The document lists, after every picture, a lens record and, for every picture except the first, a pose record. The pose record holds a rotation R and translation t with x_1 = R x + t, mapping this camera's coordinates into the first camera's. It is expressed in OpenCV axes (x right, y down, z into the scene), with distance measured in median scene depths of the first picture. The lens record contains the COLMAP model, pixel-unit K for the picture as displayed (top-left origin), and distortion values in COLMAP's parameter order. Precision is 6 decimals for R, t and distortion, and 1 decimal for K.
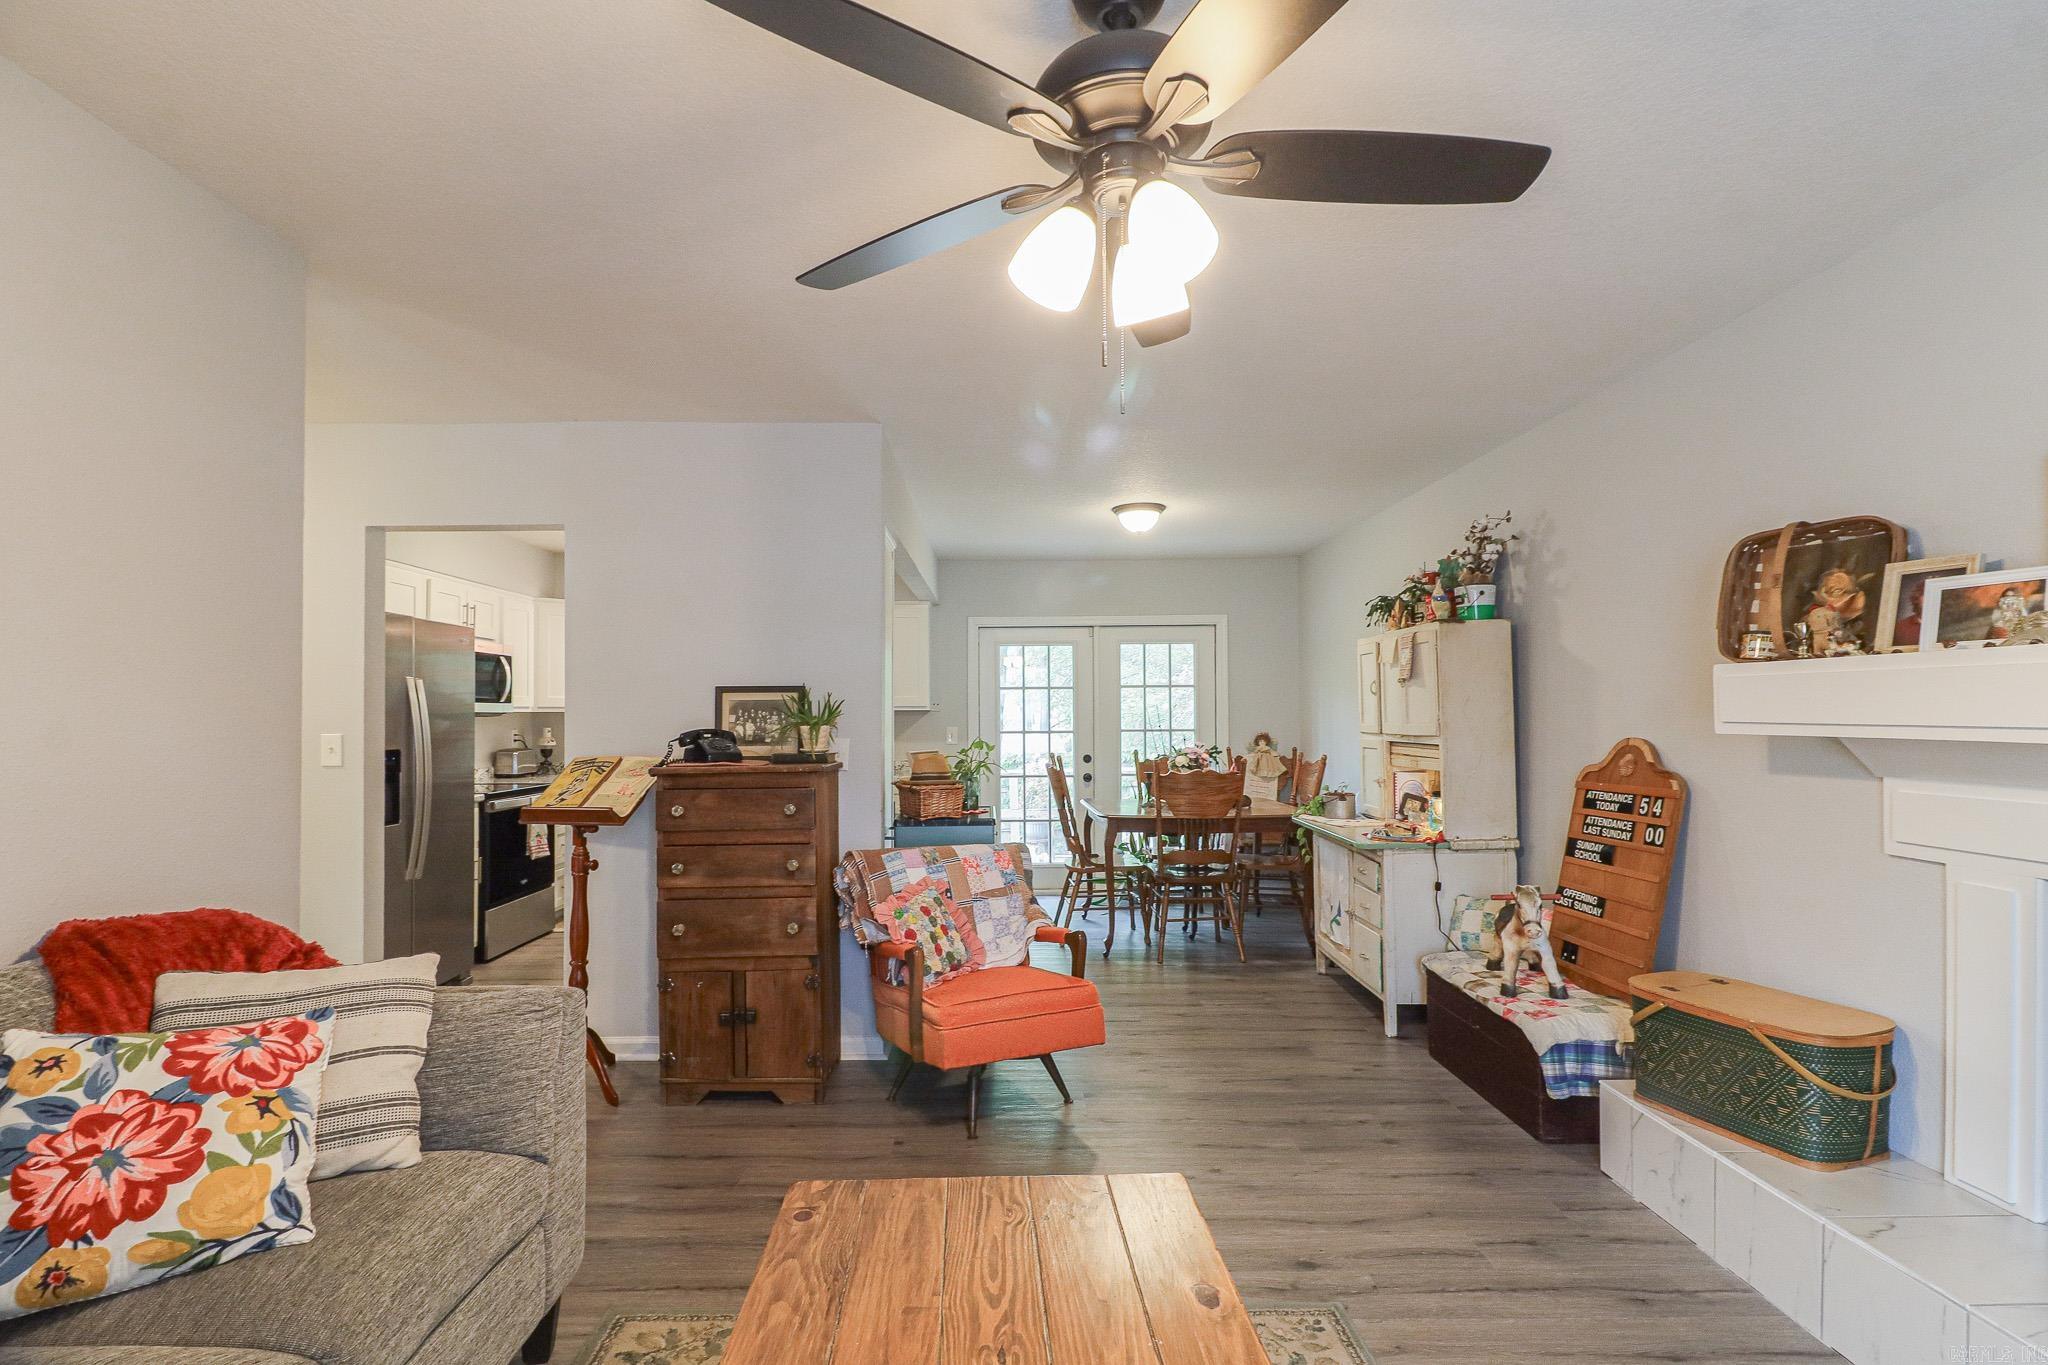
lens RADIAL K [[924.1, 0, 977.0], [0, 924.1, 697.8], [0, 0, 1]] dist [0.023682, -0.013512]
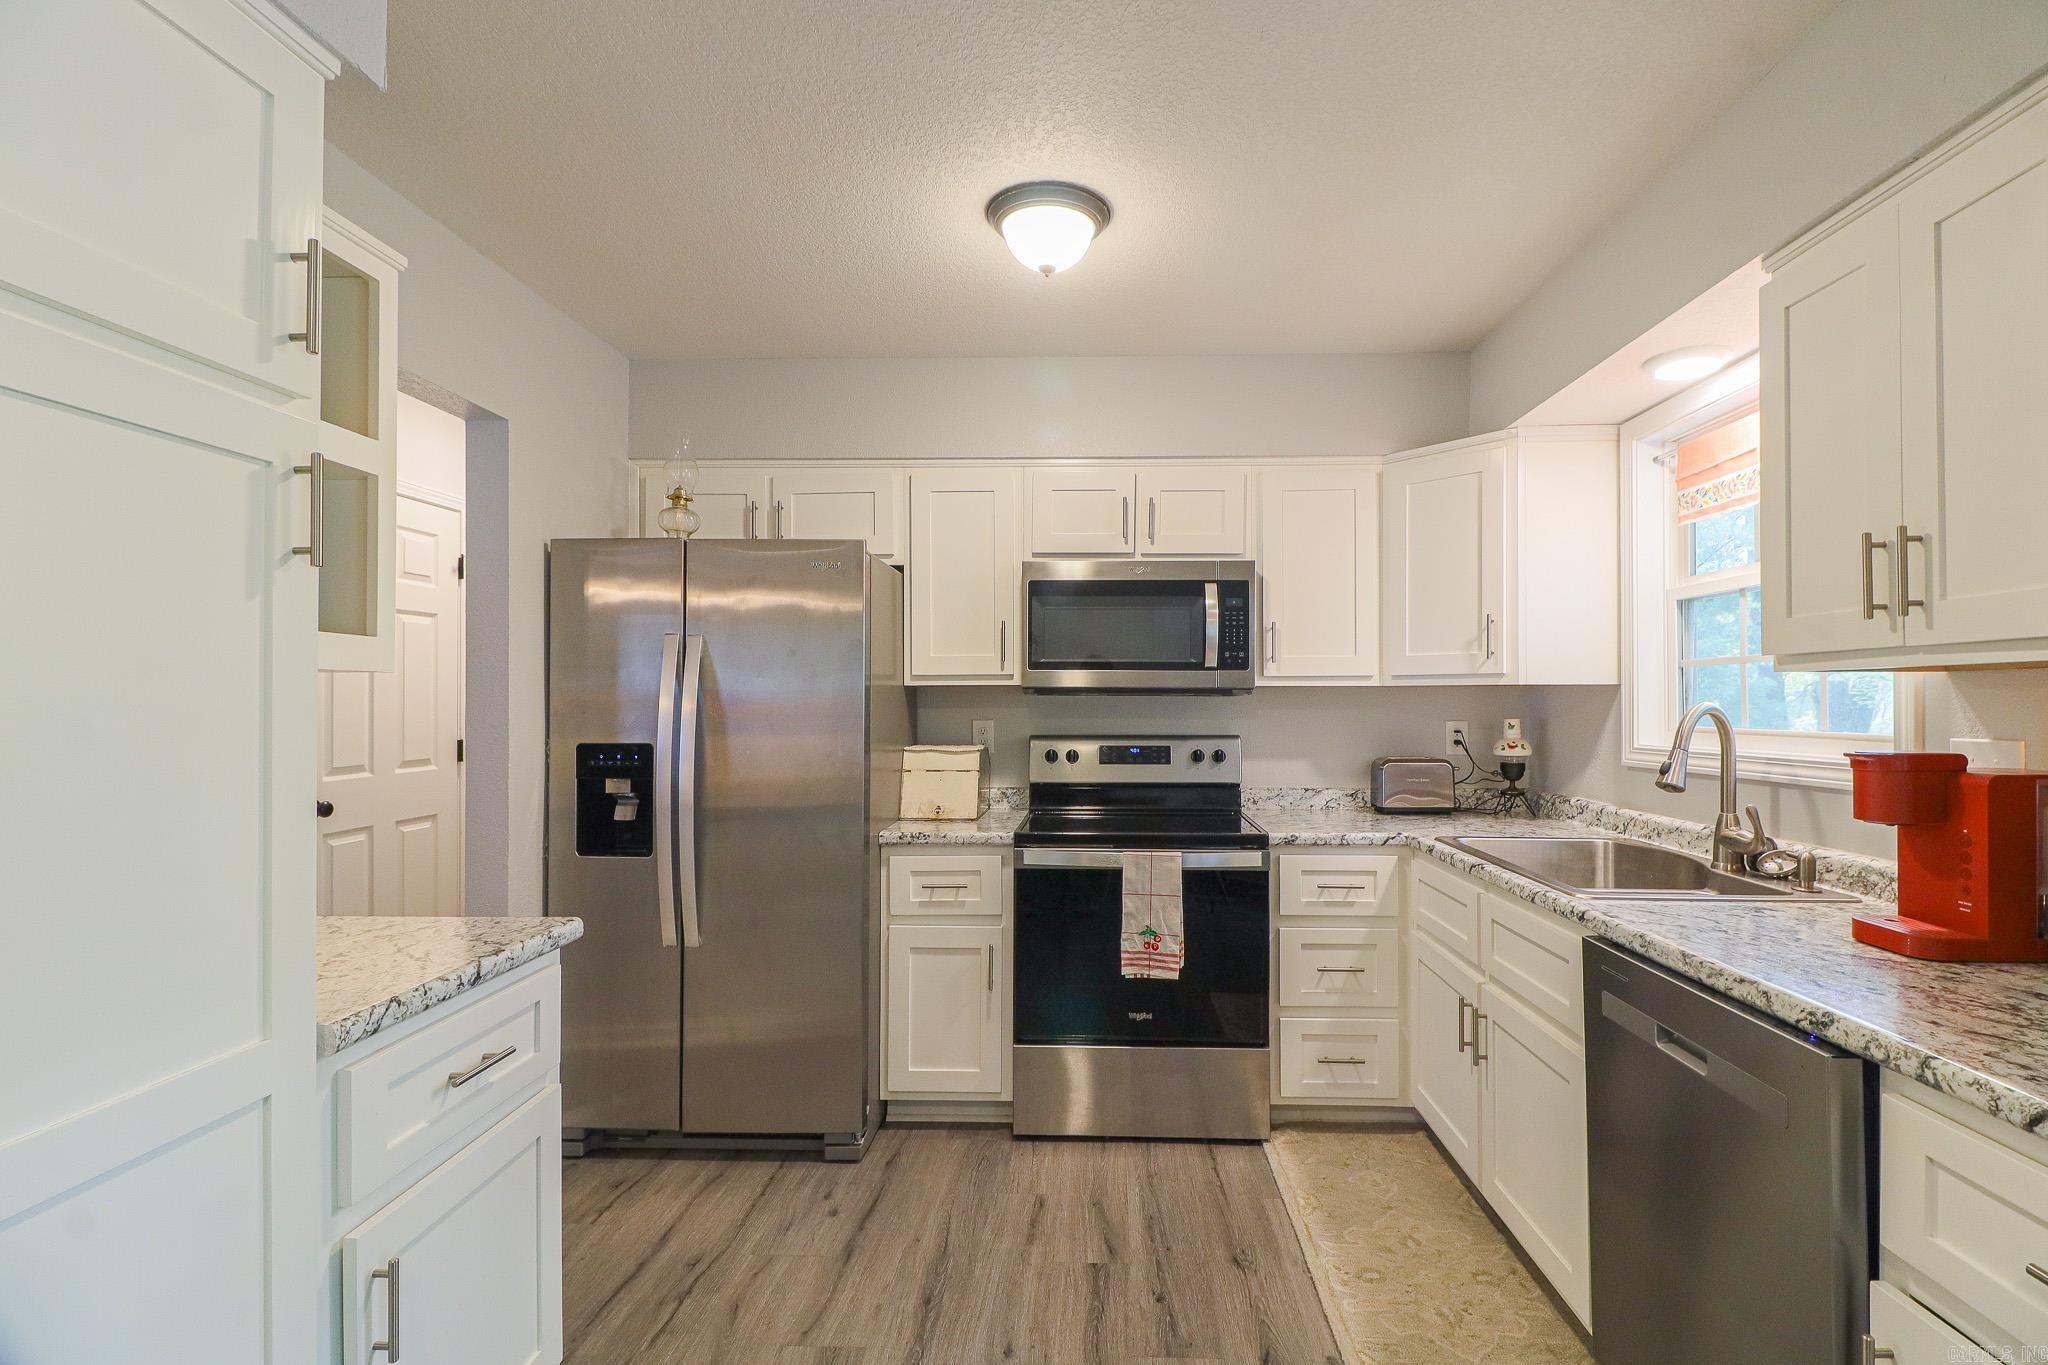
lens RADIAL K [[957.6, 0, 1111.0], [0, 957.6, 694.4], [0, 0, 1]] dist [0.014723, -0.000398]
pose [[0.014528, -0.003576, -0.999888, 0.044165], [0.019796, 0.999799, -0.003288, 0.024830], [0.999698, -0.019746, 0.014596, 1.143376]]
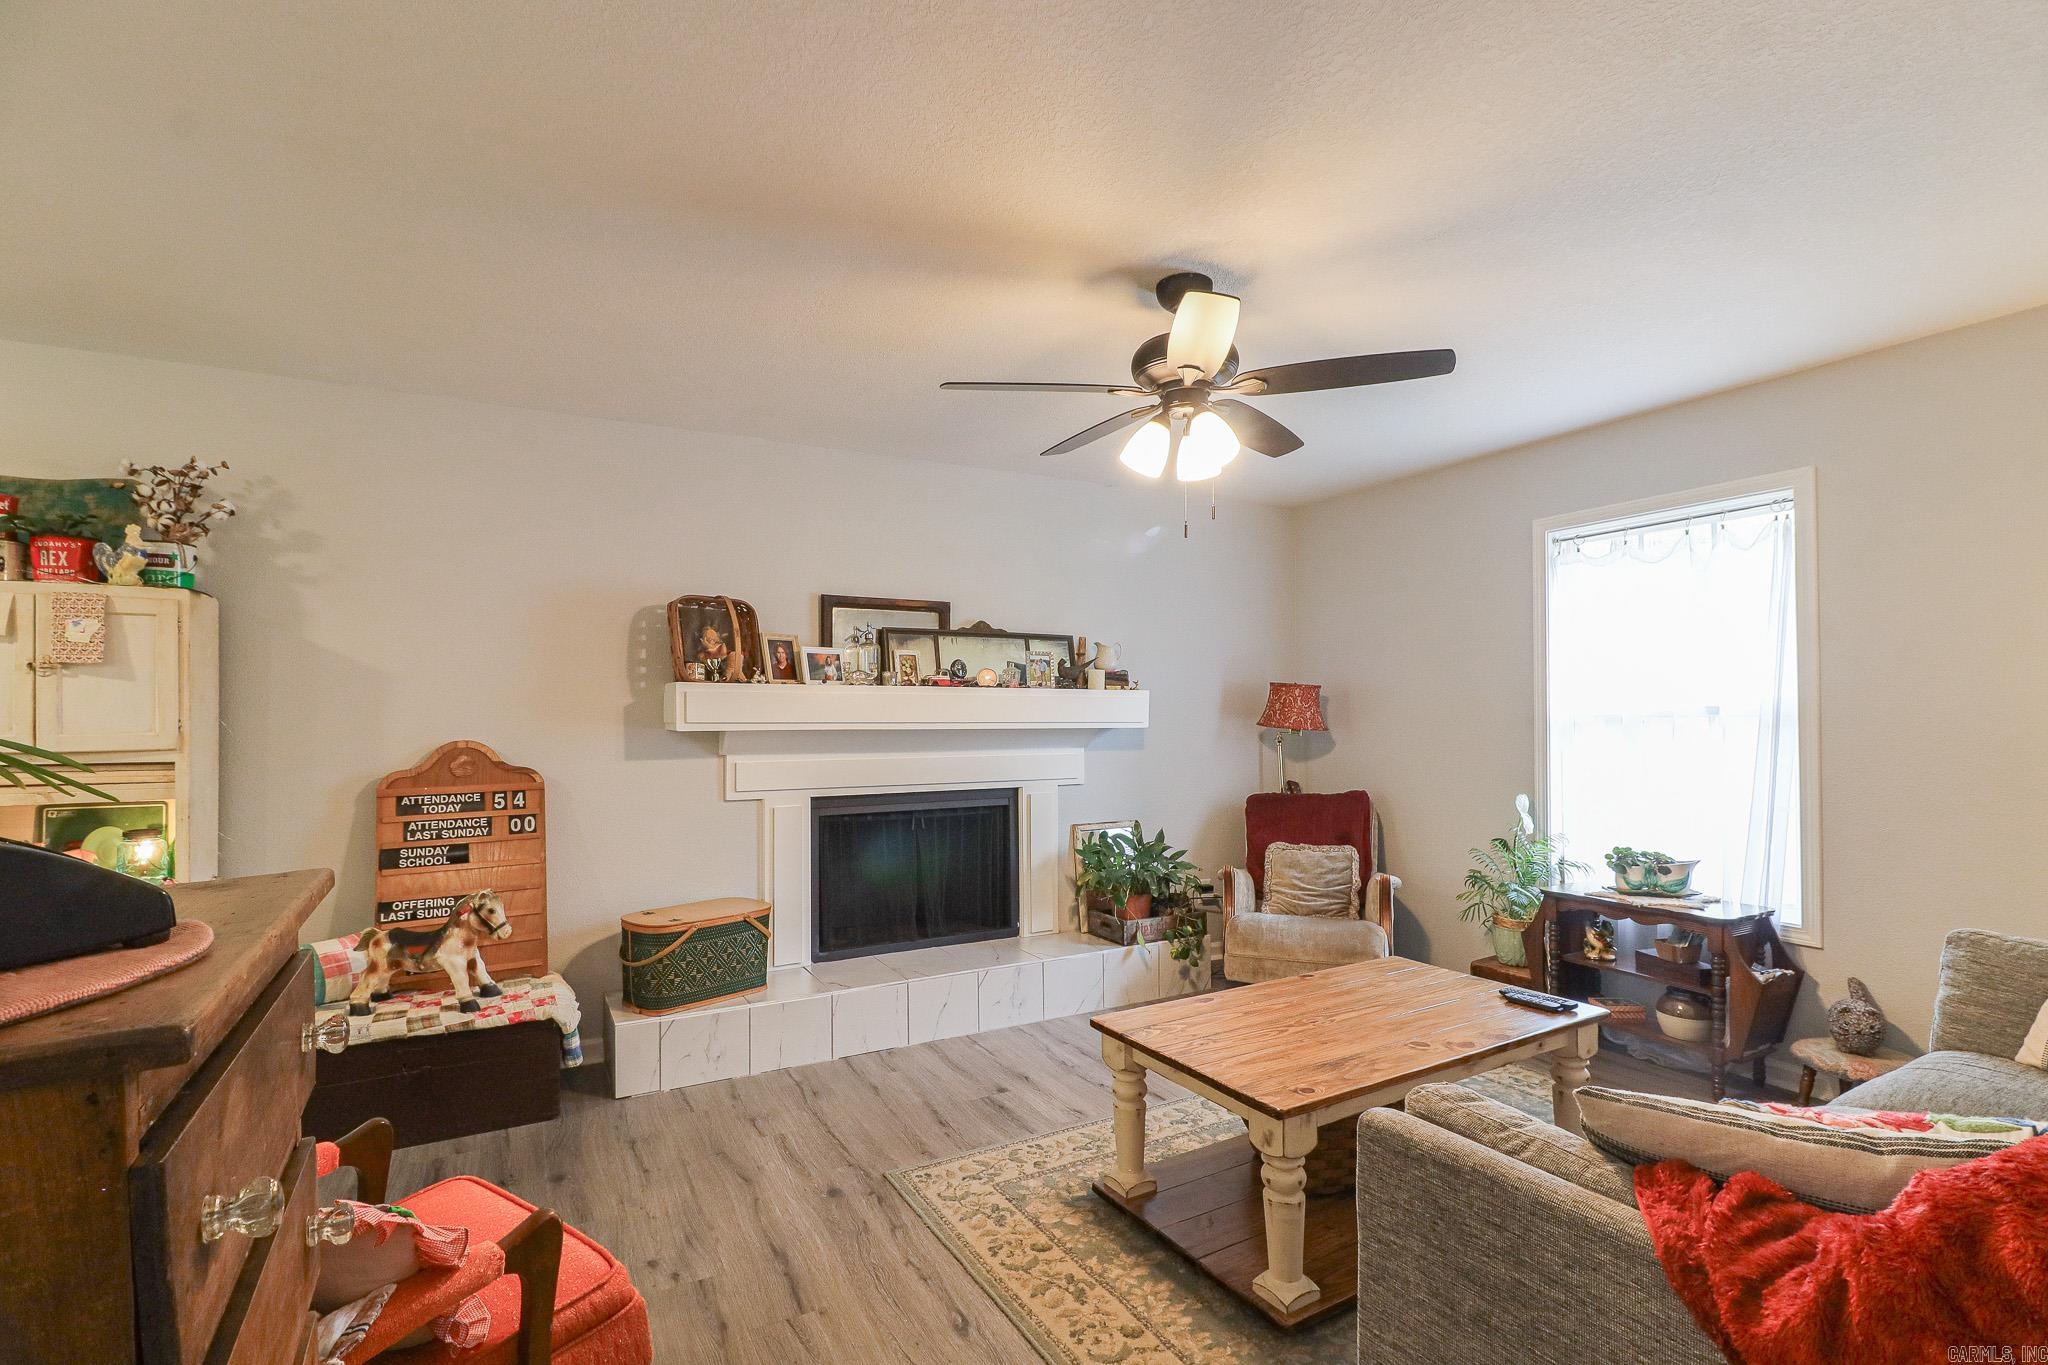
lens RADIAL K [[950.5, 0, 1036.3], [0, 950.5, 712.9], [0, 0, 1]] dist [0.019085, -0.015535]
pose [[-0.493451, 0.013343, 0.869671, -0.378023], [-0.008326, 0.999764, -0.020063, 0.018433], [-0.869734, -0.017141, -0.493223, 0.647498]]
